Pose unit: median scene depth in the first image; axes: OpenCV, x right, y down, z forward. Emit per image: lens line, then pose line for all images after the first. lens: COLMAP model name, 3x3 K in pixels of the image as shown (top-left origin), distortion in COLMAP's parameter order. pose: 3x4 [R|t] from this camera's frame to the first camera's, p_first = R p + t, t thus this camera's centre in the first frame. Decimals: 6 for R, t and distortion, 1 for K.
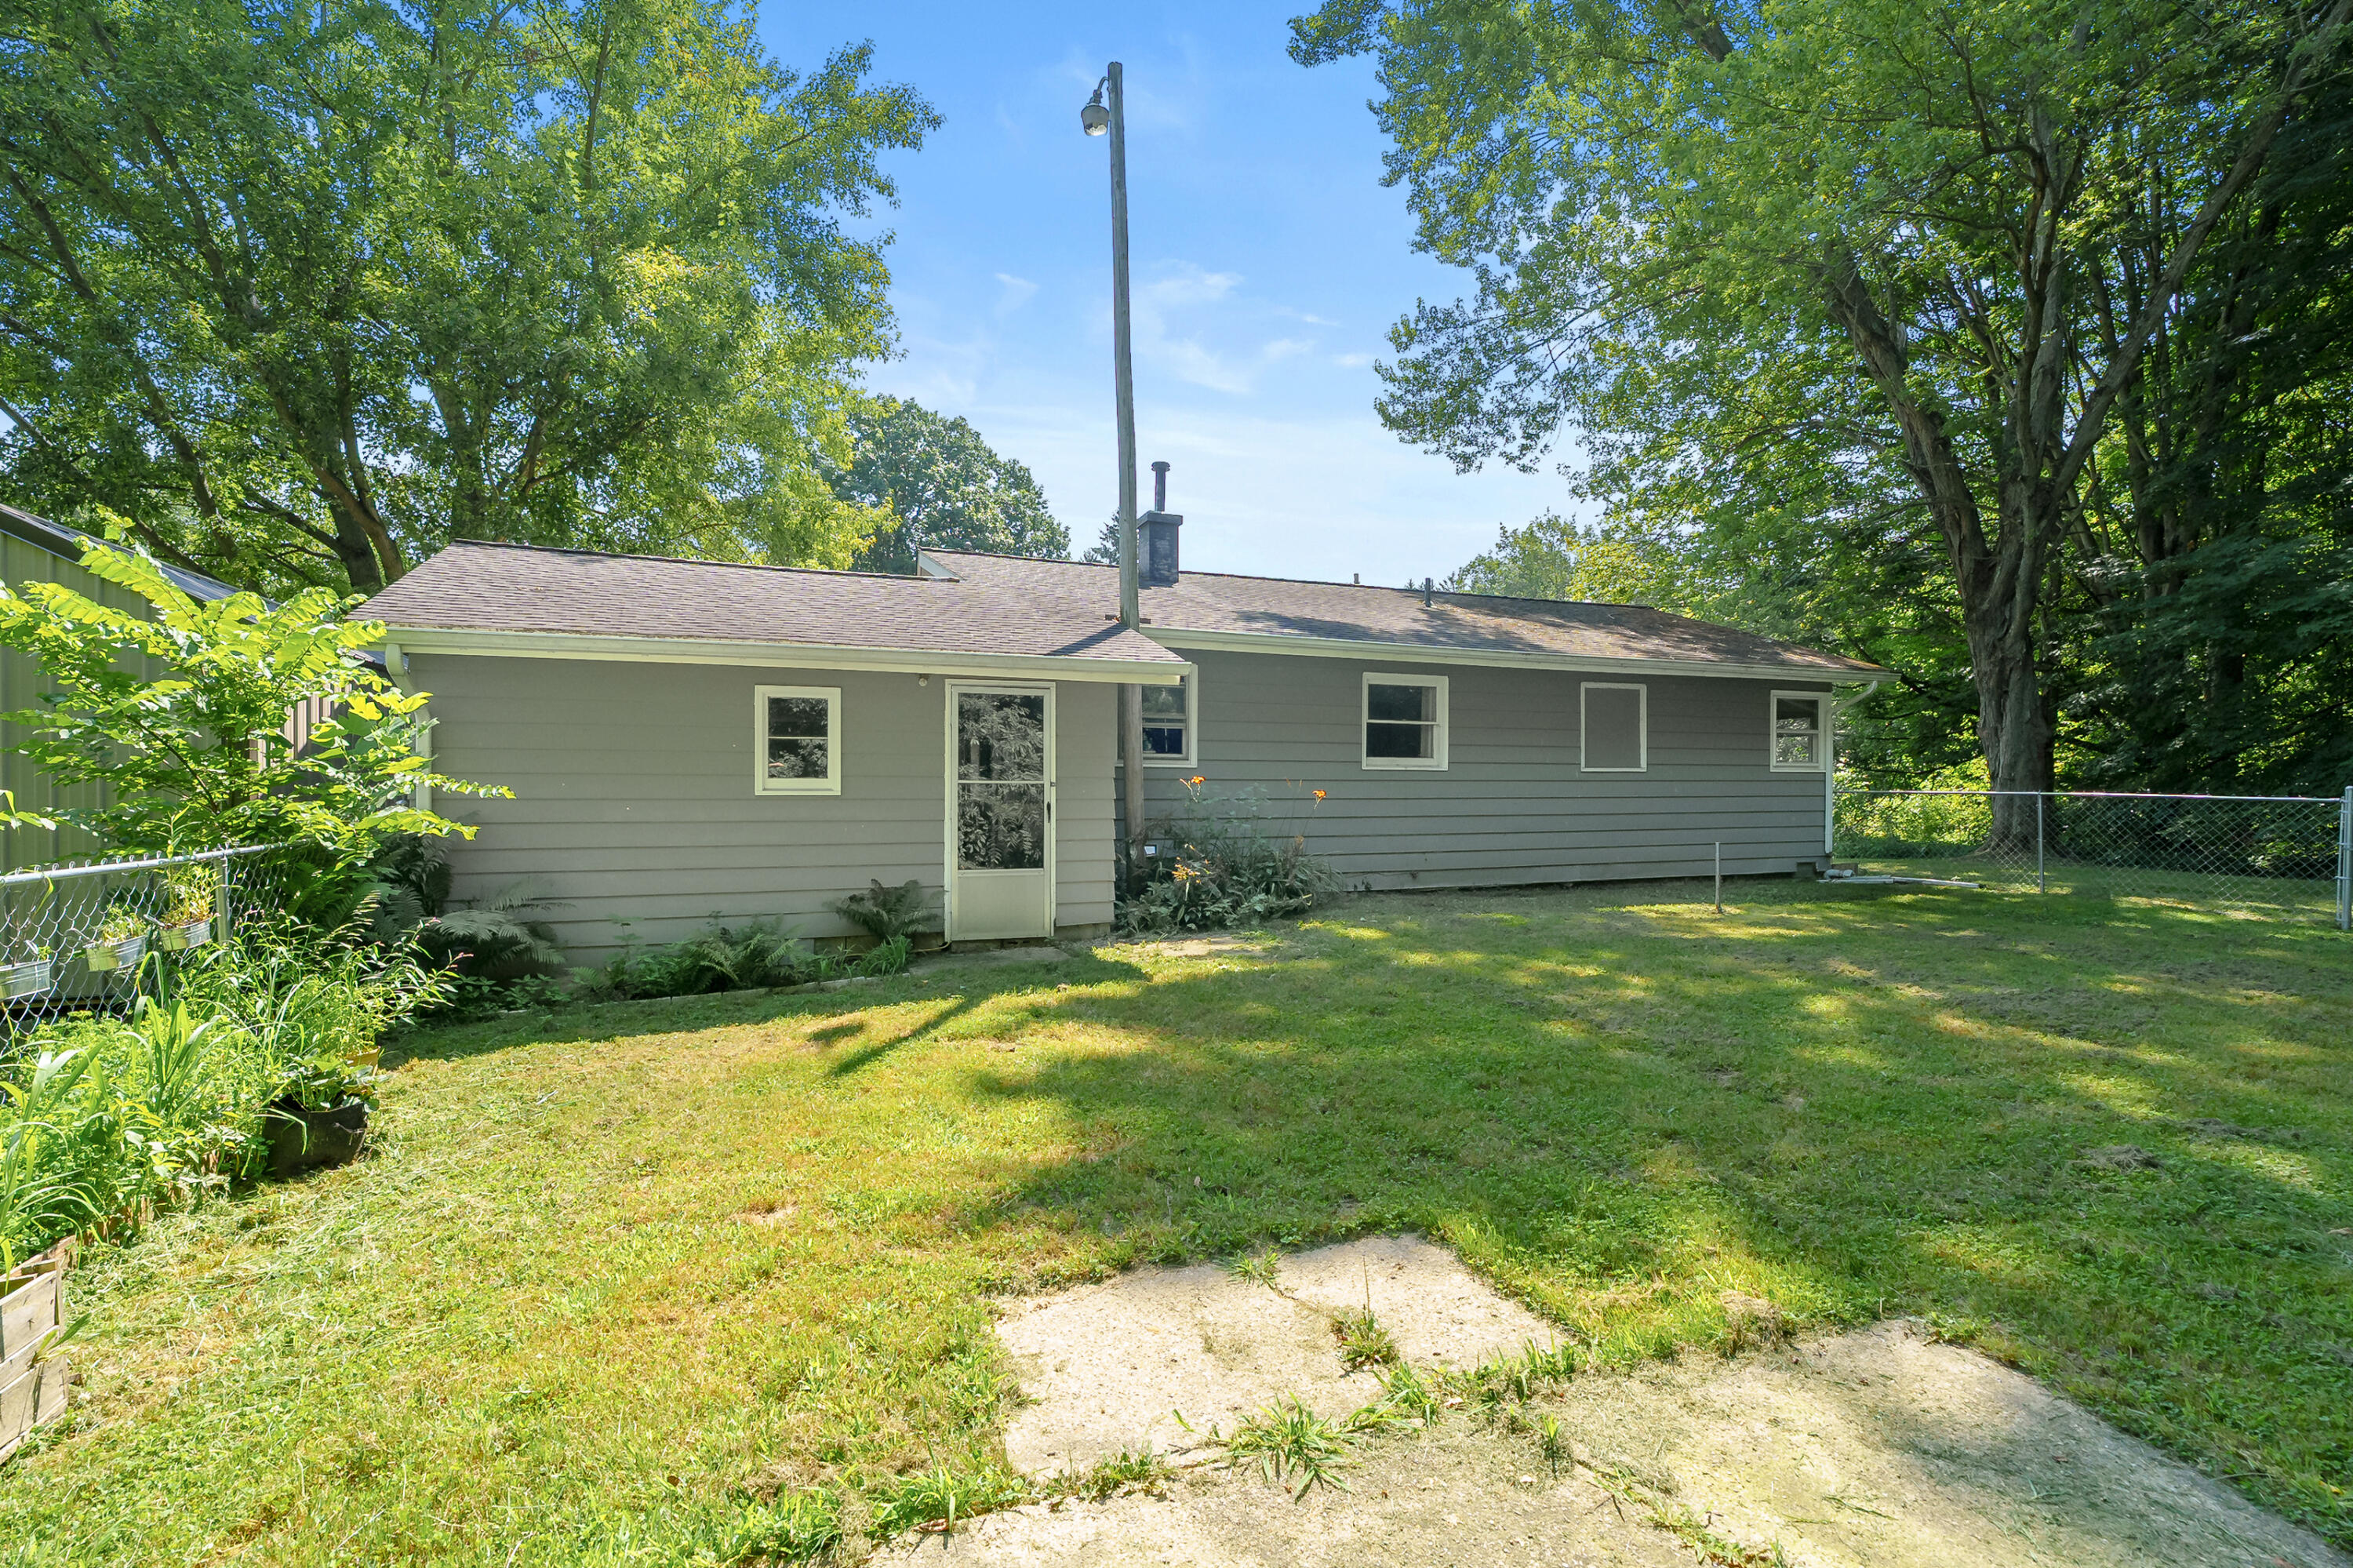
lens RADIAL K [[1068.8, 0, 1180.1], [0, 1068.8, 783.2], [0, 0, 1]] dist [0.000030, -0.000060]
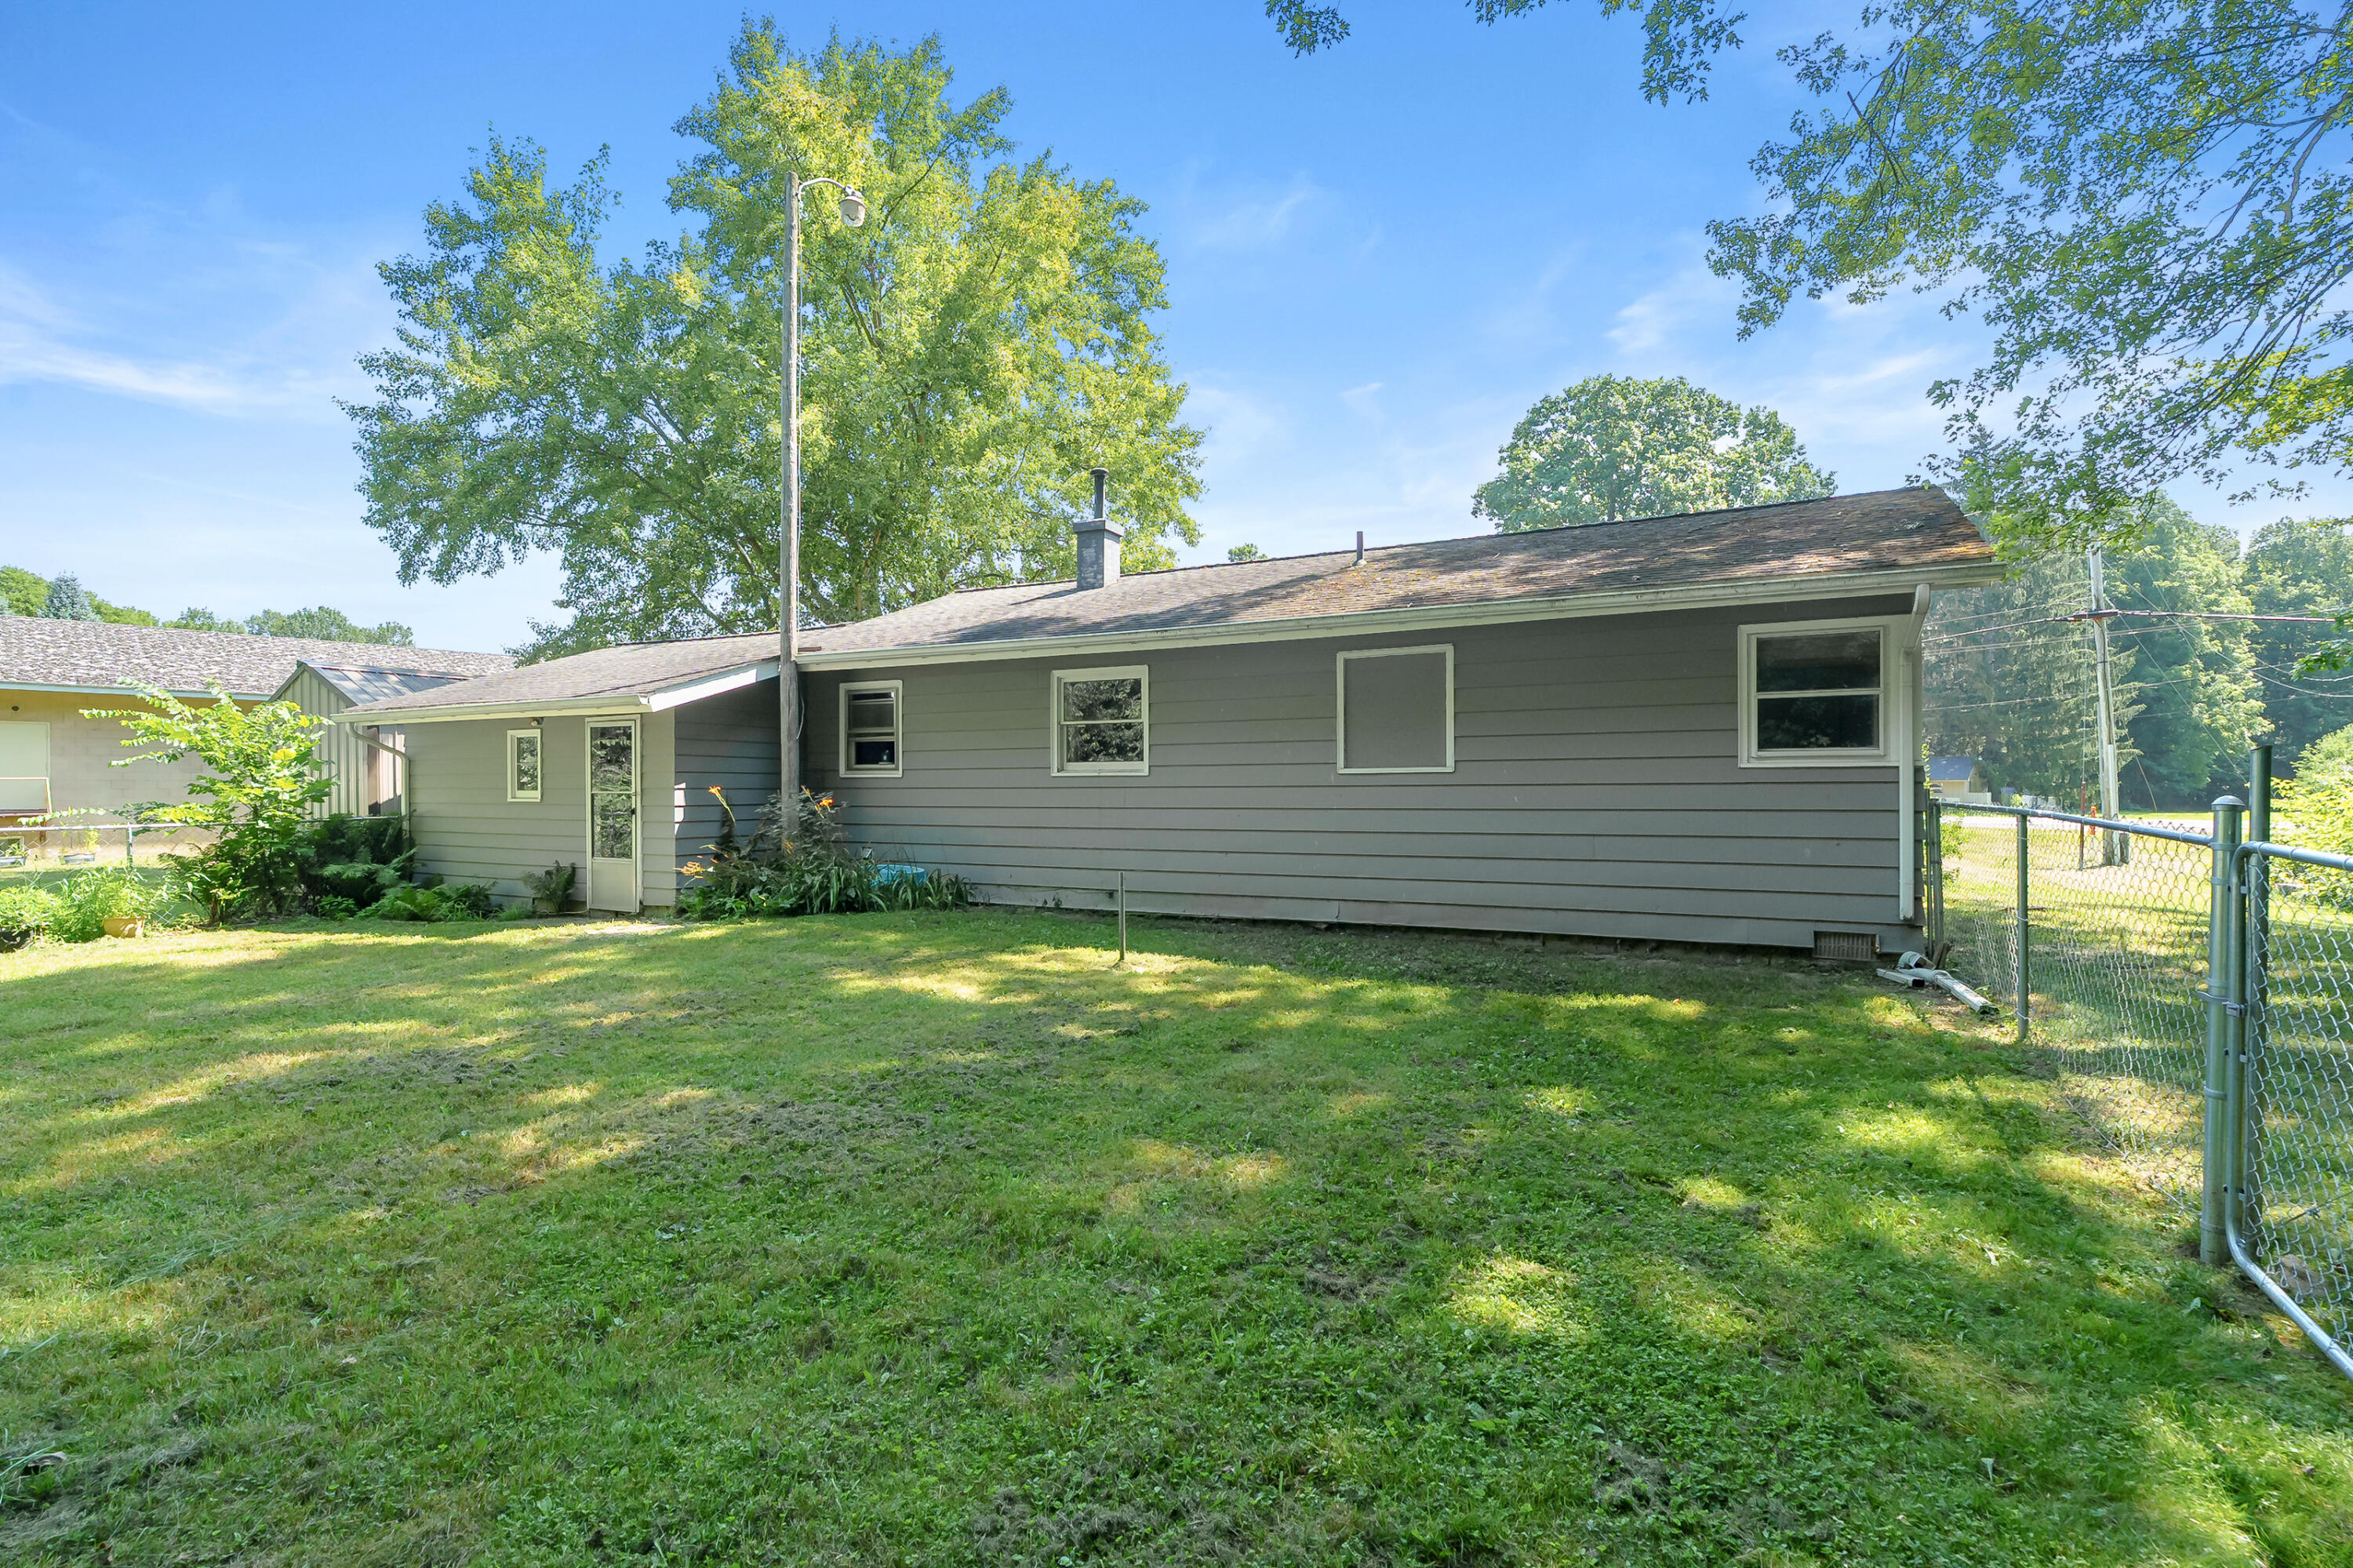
lens RADIAL K [[1068.8, 0, 1179.9], [0, 1068.8, 787.4], [0, 0, 1]] dist [0.000030, -0.000060]
pose [[0.658711, -0.003245, -0.752389, 0.897072], [0.005573, 0.999984, 0.000566, -0.002570], [0.752376, -0.004567, 0.658719, 0.454173]]
